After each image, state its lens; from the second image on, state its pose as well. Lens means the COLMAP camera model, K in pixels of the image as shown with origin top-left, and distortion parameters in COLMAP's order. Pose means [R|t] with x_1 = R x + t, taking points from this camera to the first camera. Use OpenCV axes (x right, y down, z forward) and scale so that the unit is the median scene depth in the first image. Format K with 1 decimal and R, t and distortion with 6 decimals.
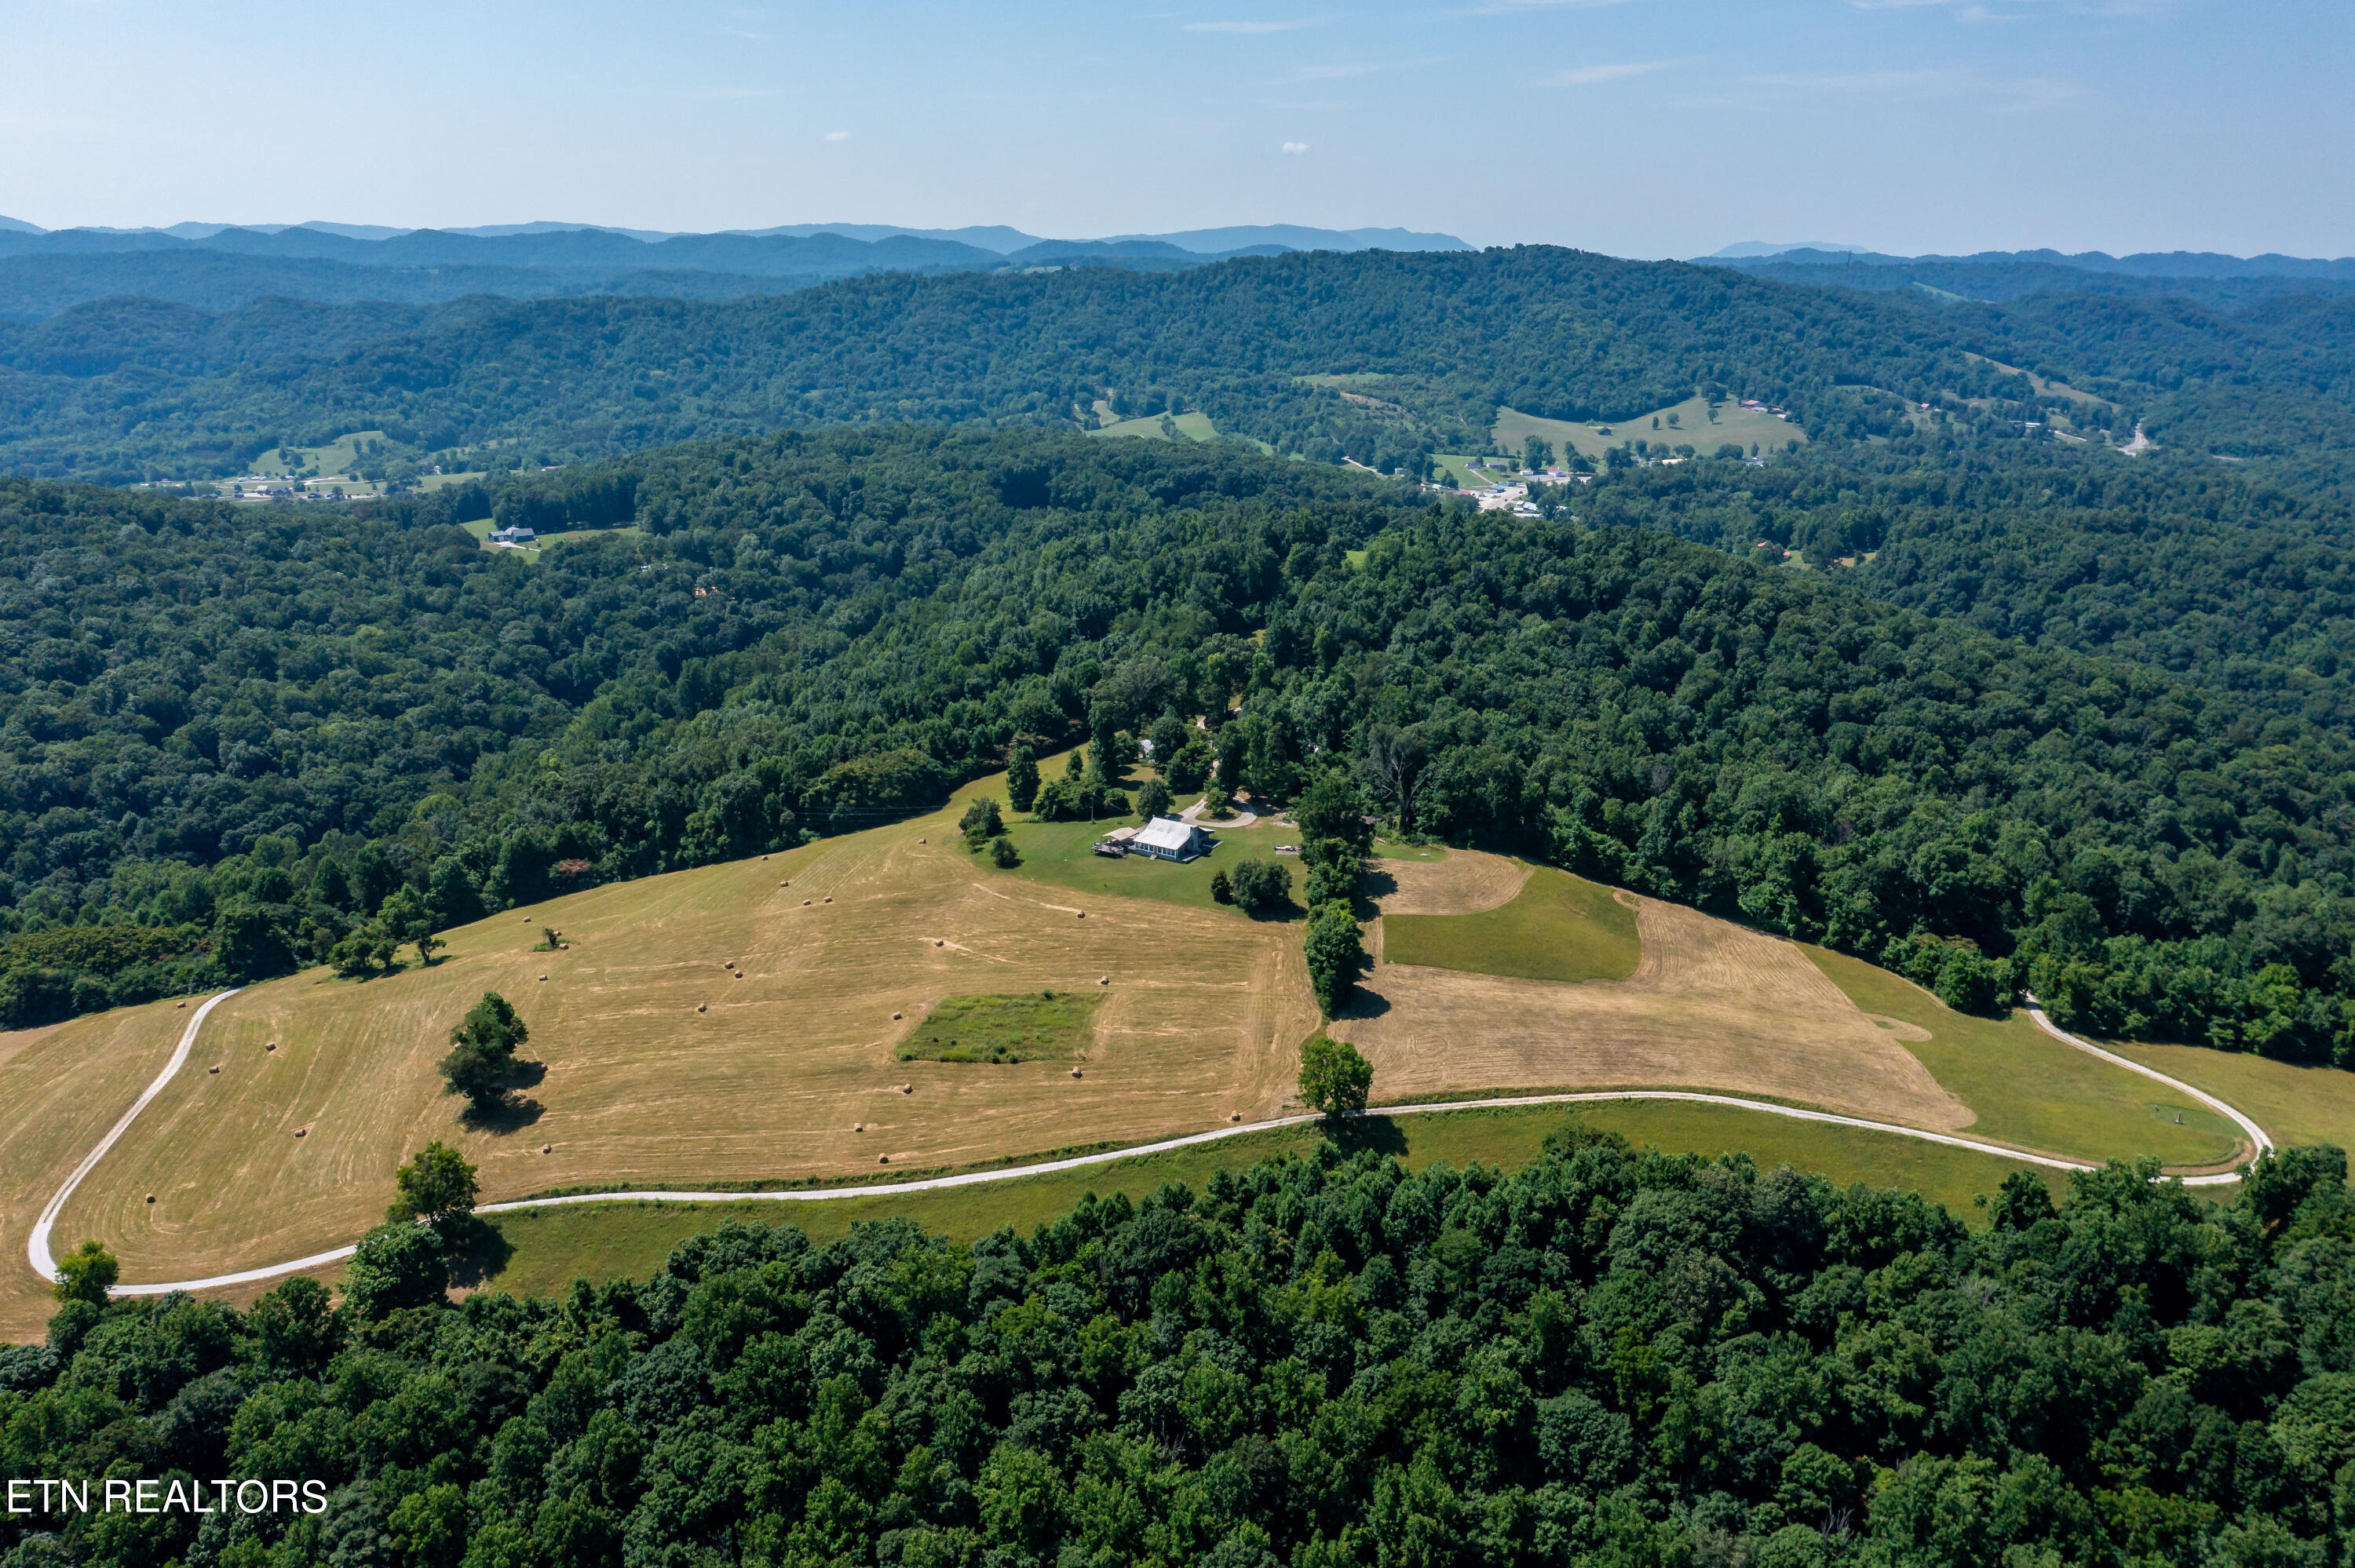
lens RADIAL K [[1869.9, 0, 1172.1], [0, 1869.9, 787.2], [0, 0, 1]] dist [-0.004202, 0.011469]
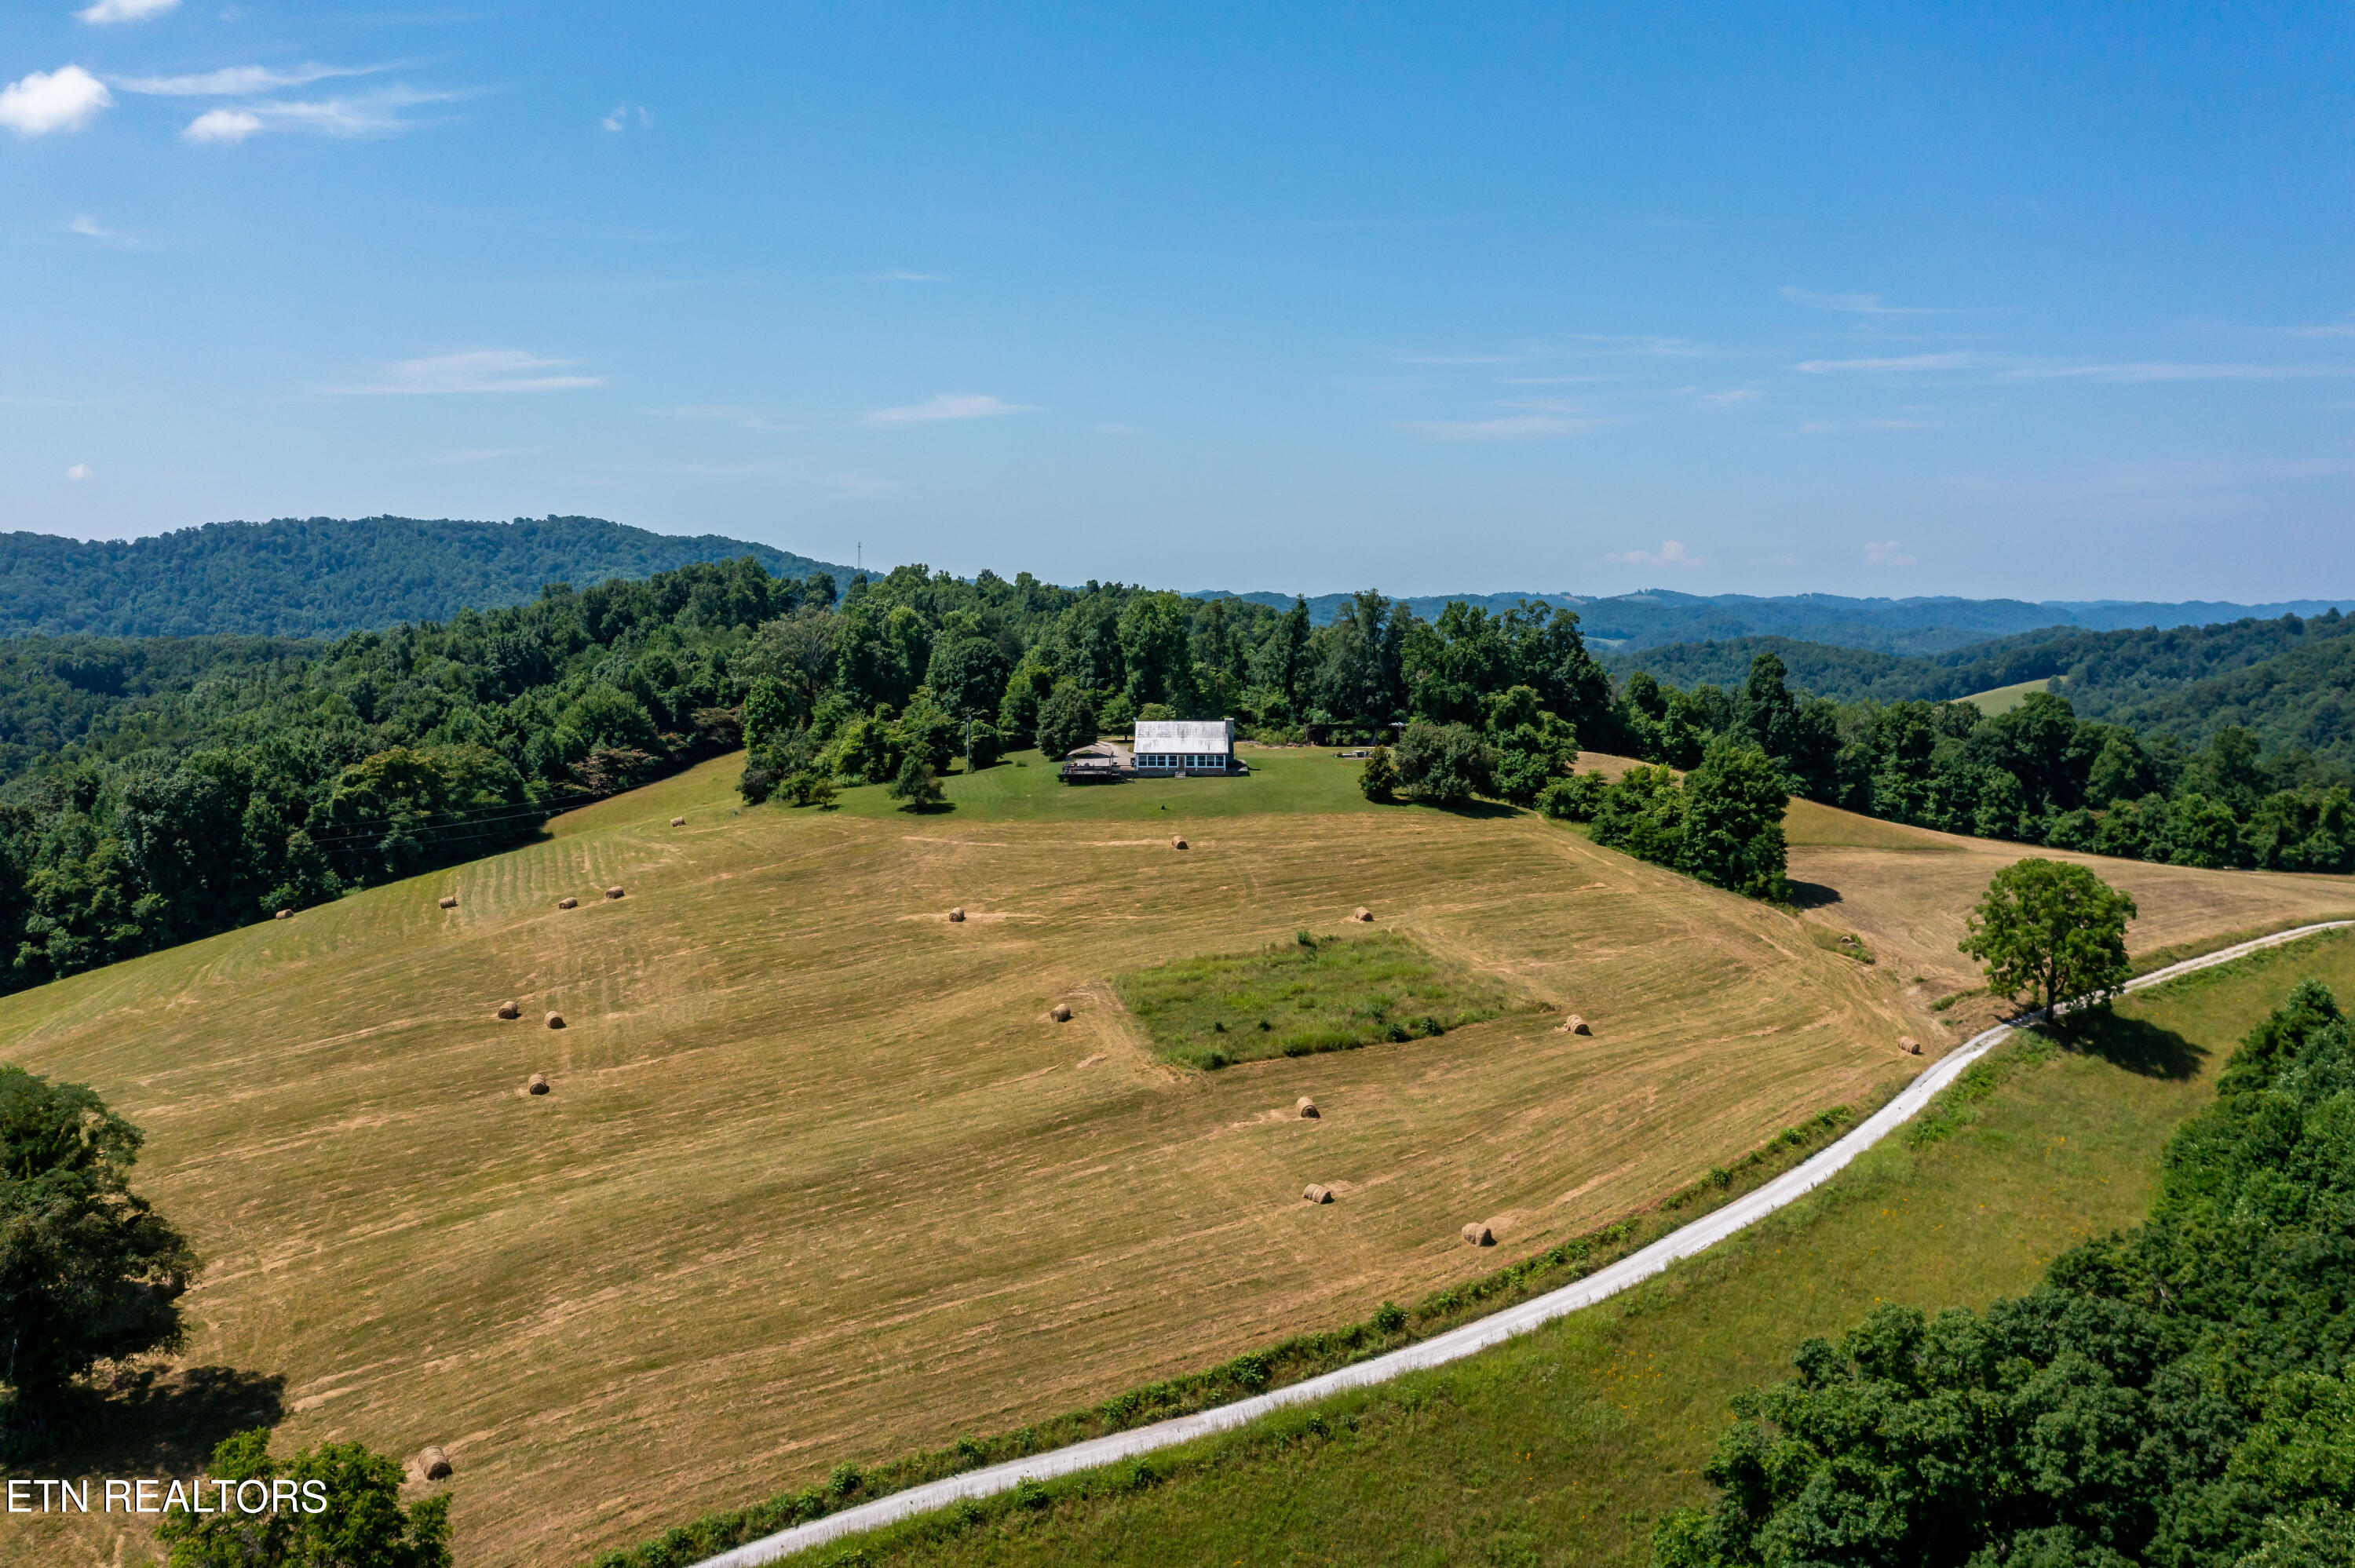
lens RADIAL K [[1869.9, 0, 1172.1], [0, 1869.9, 787.2], [0, 0, 1]] dist [-0.004202, 0.011469]
pose [[0.846880, -0.057072, 0.528712, -0.267086], [0.154088, 0.977908, -0.141254, 0.103996], [-0.508970, 0.201093, 0.836965, 0.472624]]
